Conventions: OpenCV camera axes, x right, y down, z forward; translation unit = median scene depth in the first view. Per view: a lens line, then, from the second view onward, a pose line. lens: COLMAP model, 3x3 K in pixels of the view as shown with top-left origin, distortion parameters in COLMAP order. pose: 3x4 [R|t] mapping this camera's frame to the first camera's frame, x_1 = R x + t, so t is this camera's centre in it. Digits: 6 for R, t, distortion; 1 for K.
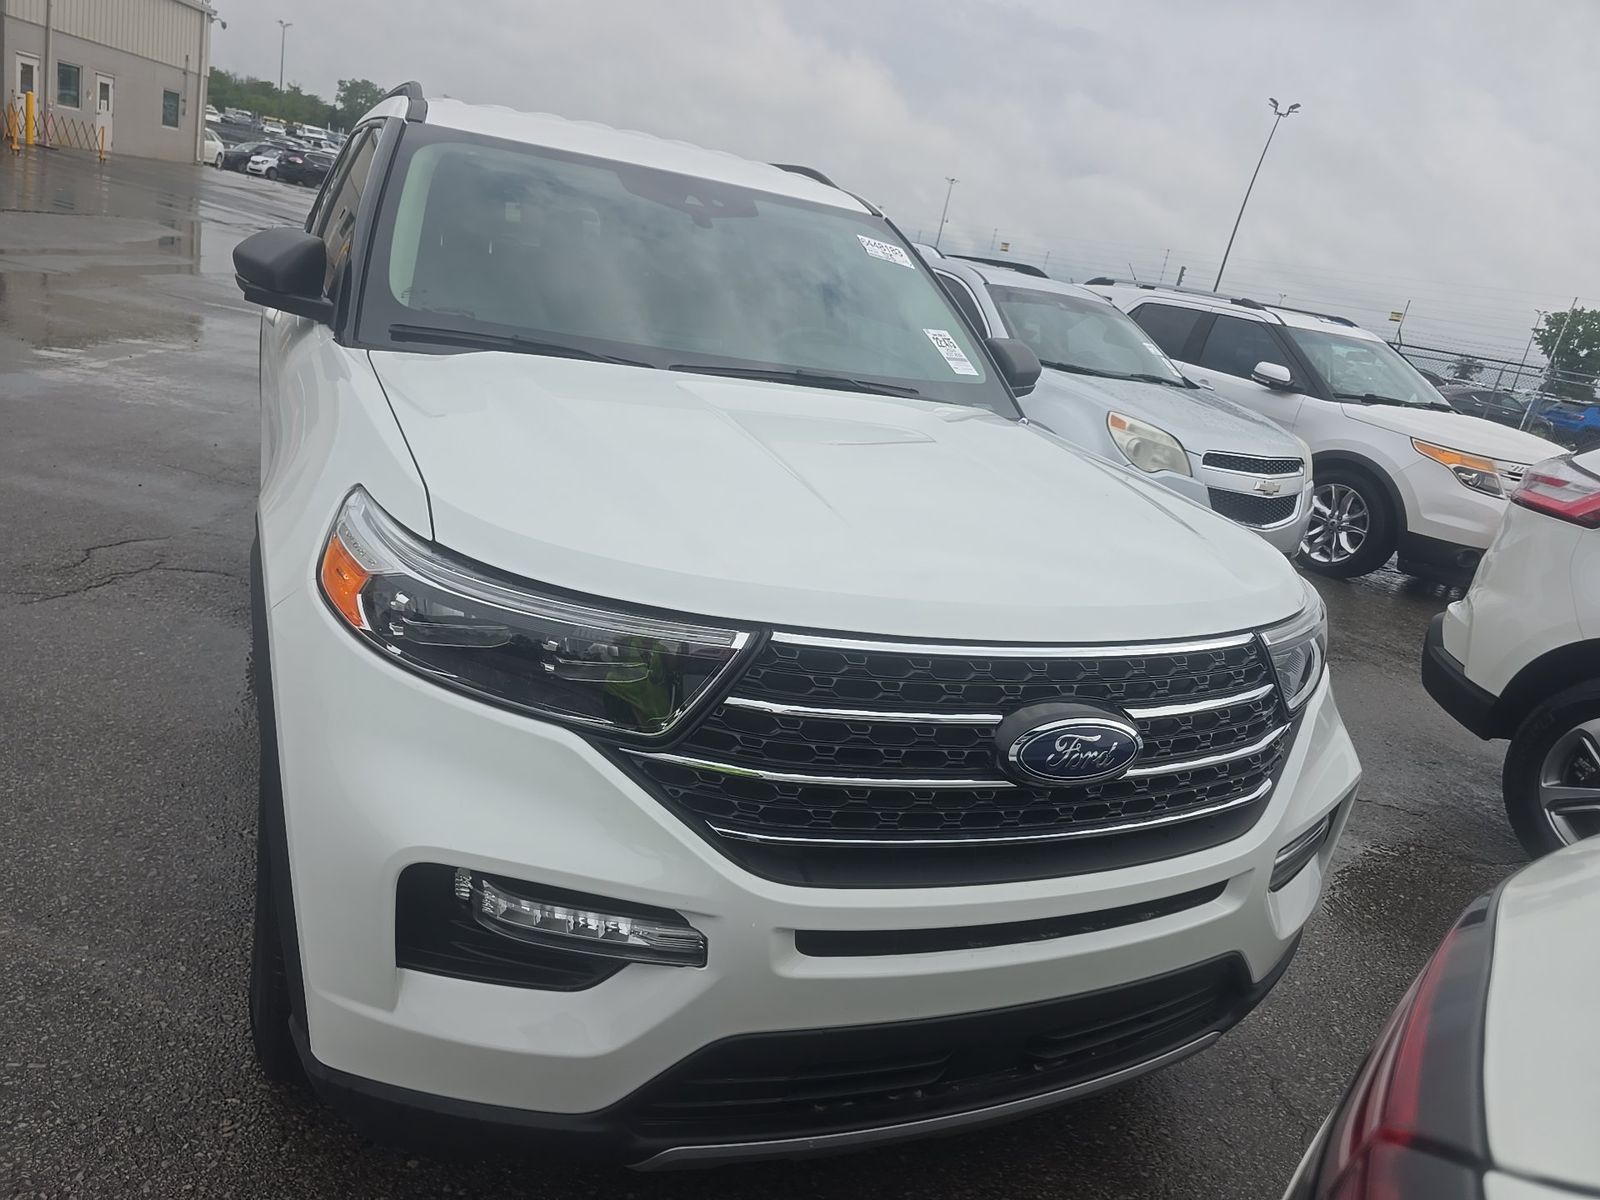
lens RADIAL K [[1082.7, 0, 800.0], [0, 1082.7, 600.0], [0, 0, 1]] dist [0.064108, -0.062155]
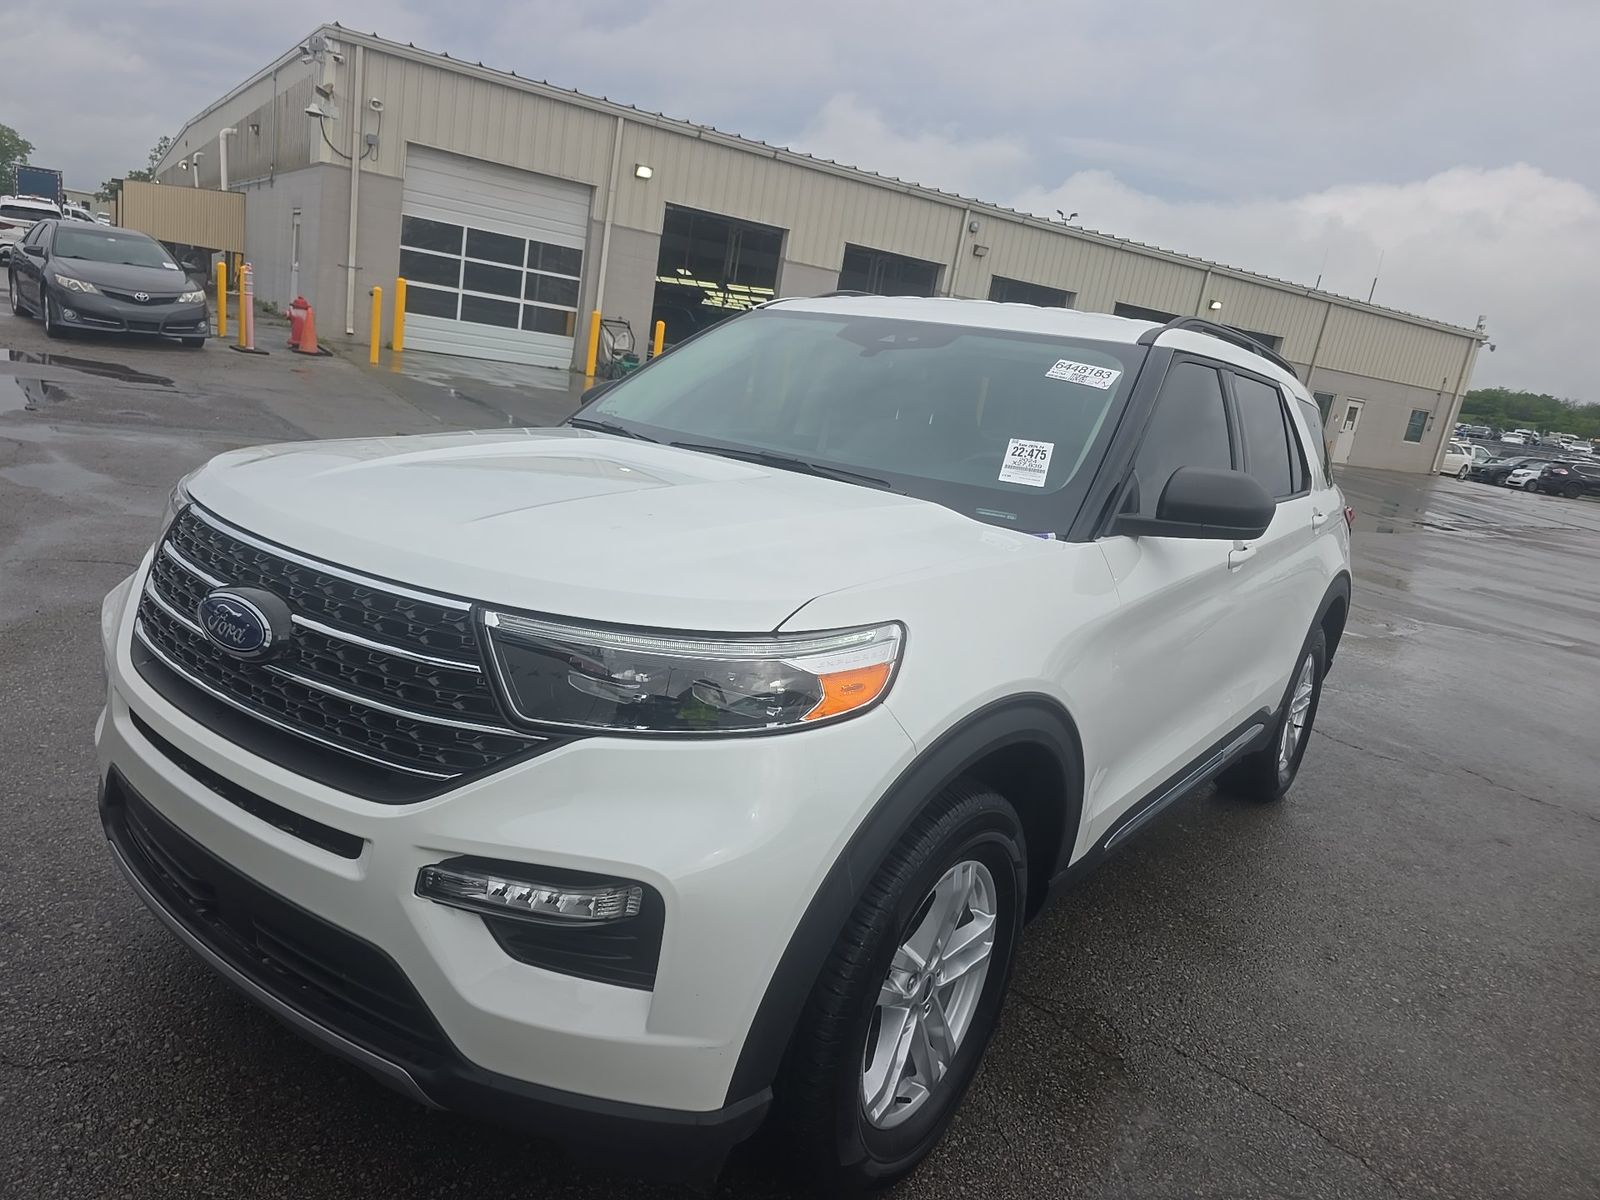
lens RADIAL K [[1082.7, 0, 800.0], [0, 1082.7, 600.0], [0, 0, 1]] dist [0.064108, -0.062155]
pose [[0.483342, 0.079788, -0.871788, 0.677337], [-0.318082, 0.943784, -0.089975, 0.010153], [0.815601, 0.320789, 0.481550, 0.386878]]
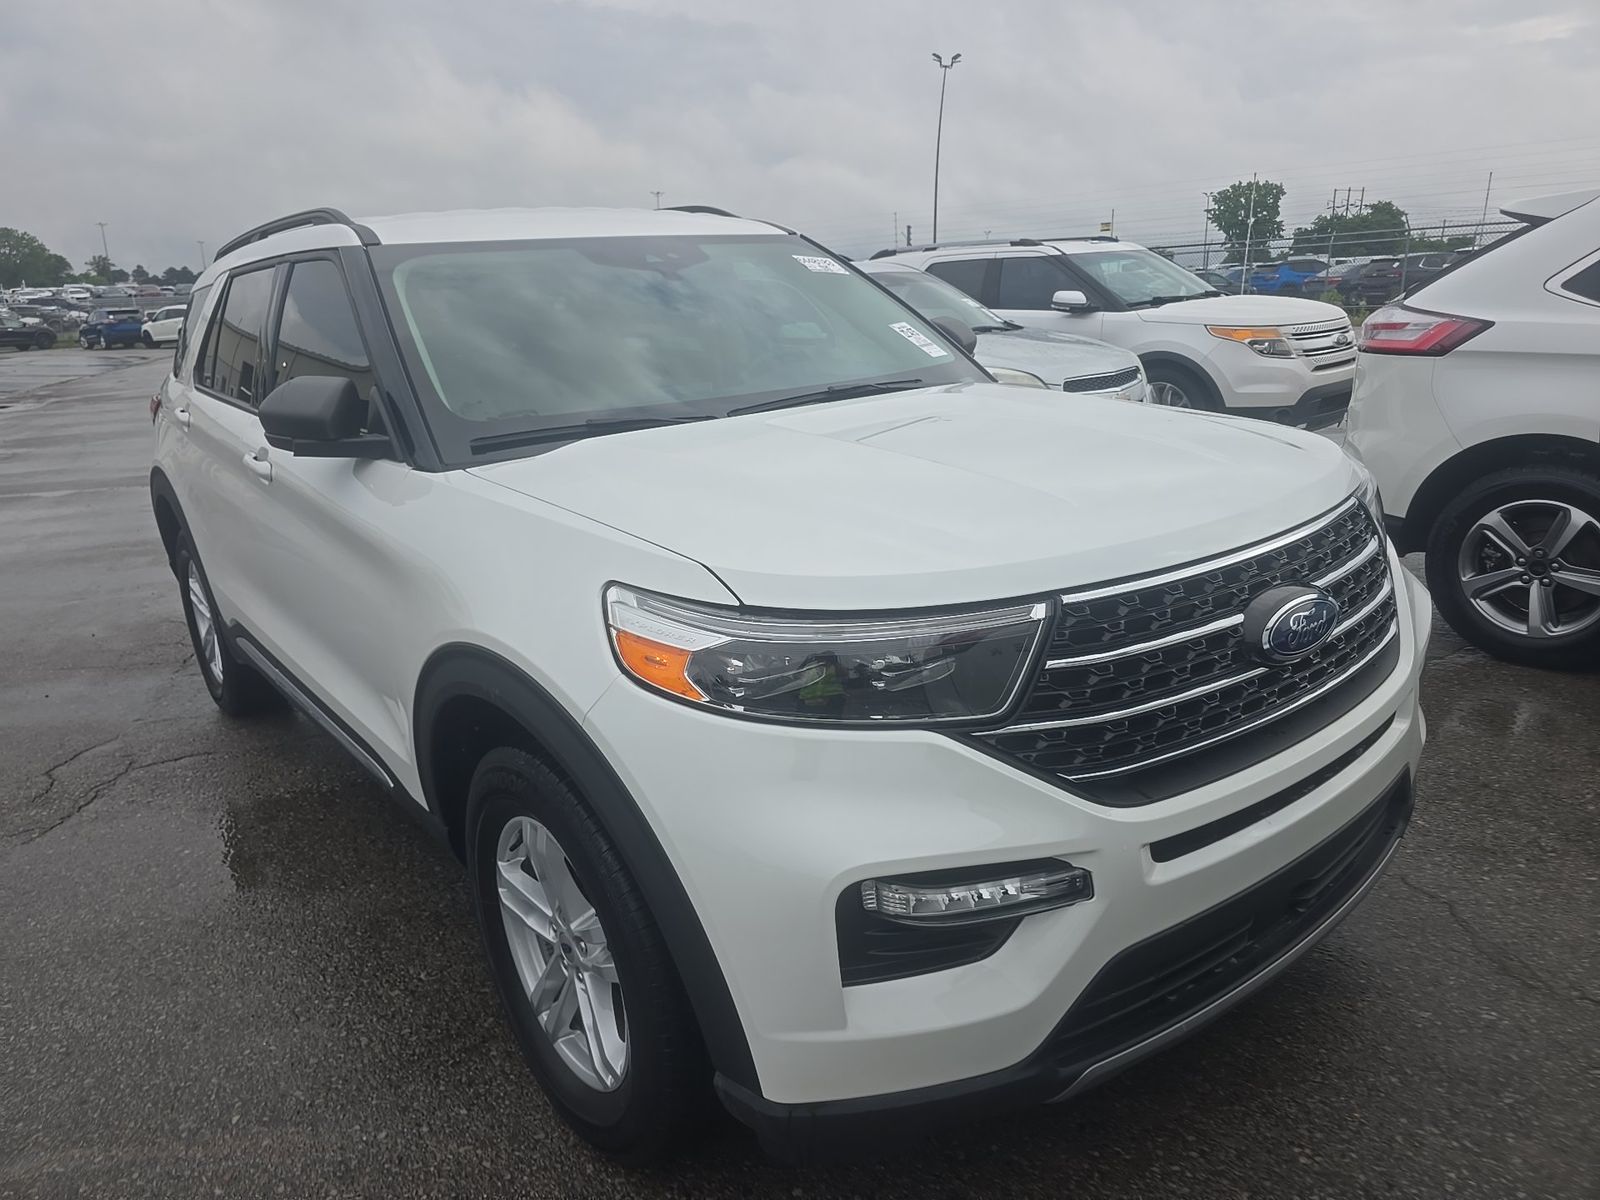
lens RADIAL K [[1082.7, 0, 800.0], [0, 1082.7, 600.0], [0, 0, 1]] dist [0.064108, -0.062155]
pose [[0.945976, -0.278860, 0.165427, -0.184736], [0.280587, 0.959736, 0.013317, -0.022922], [-0.162480, 0.033819, 0.986132, -0.028837]]
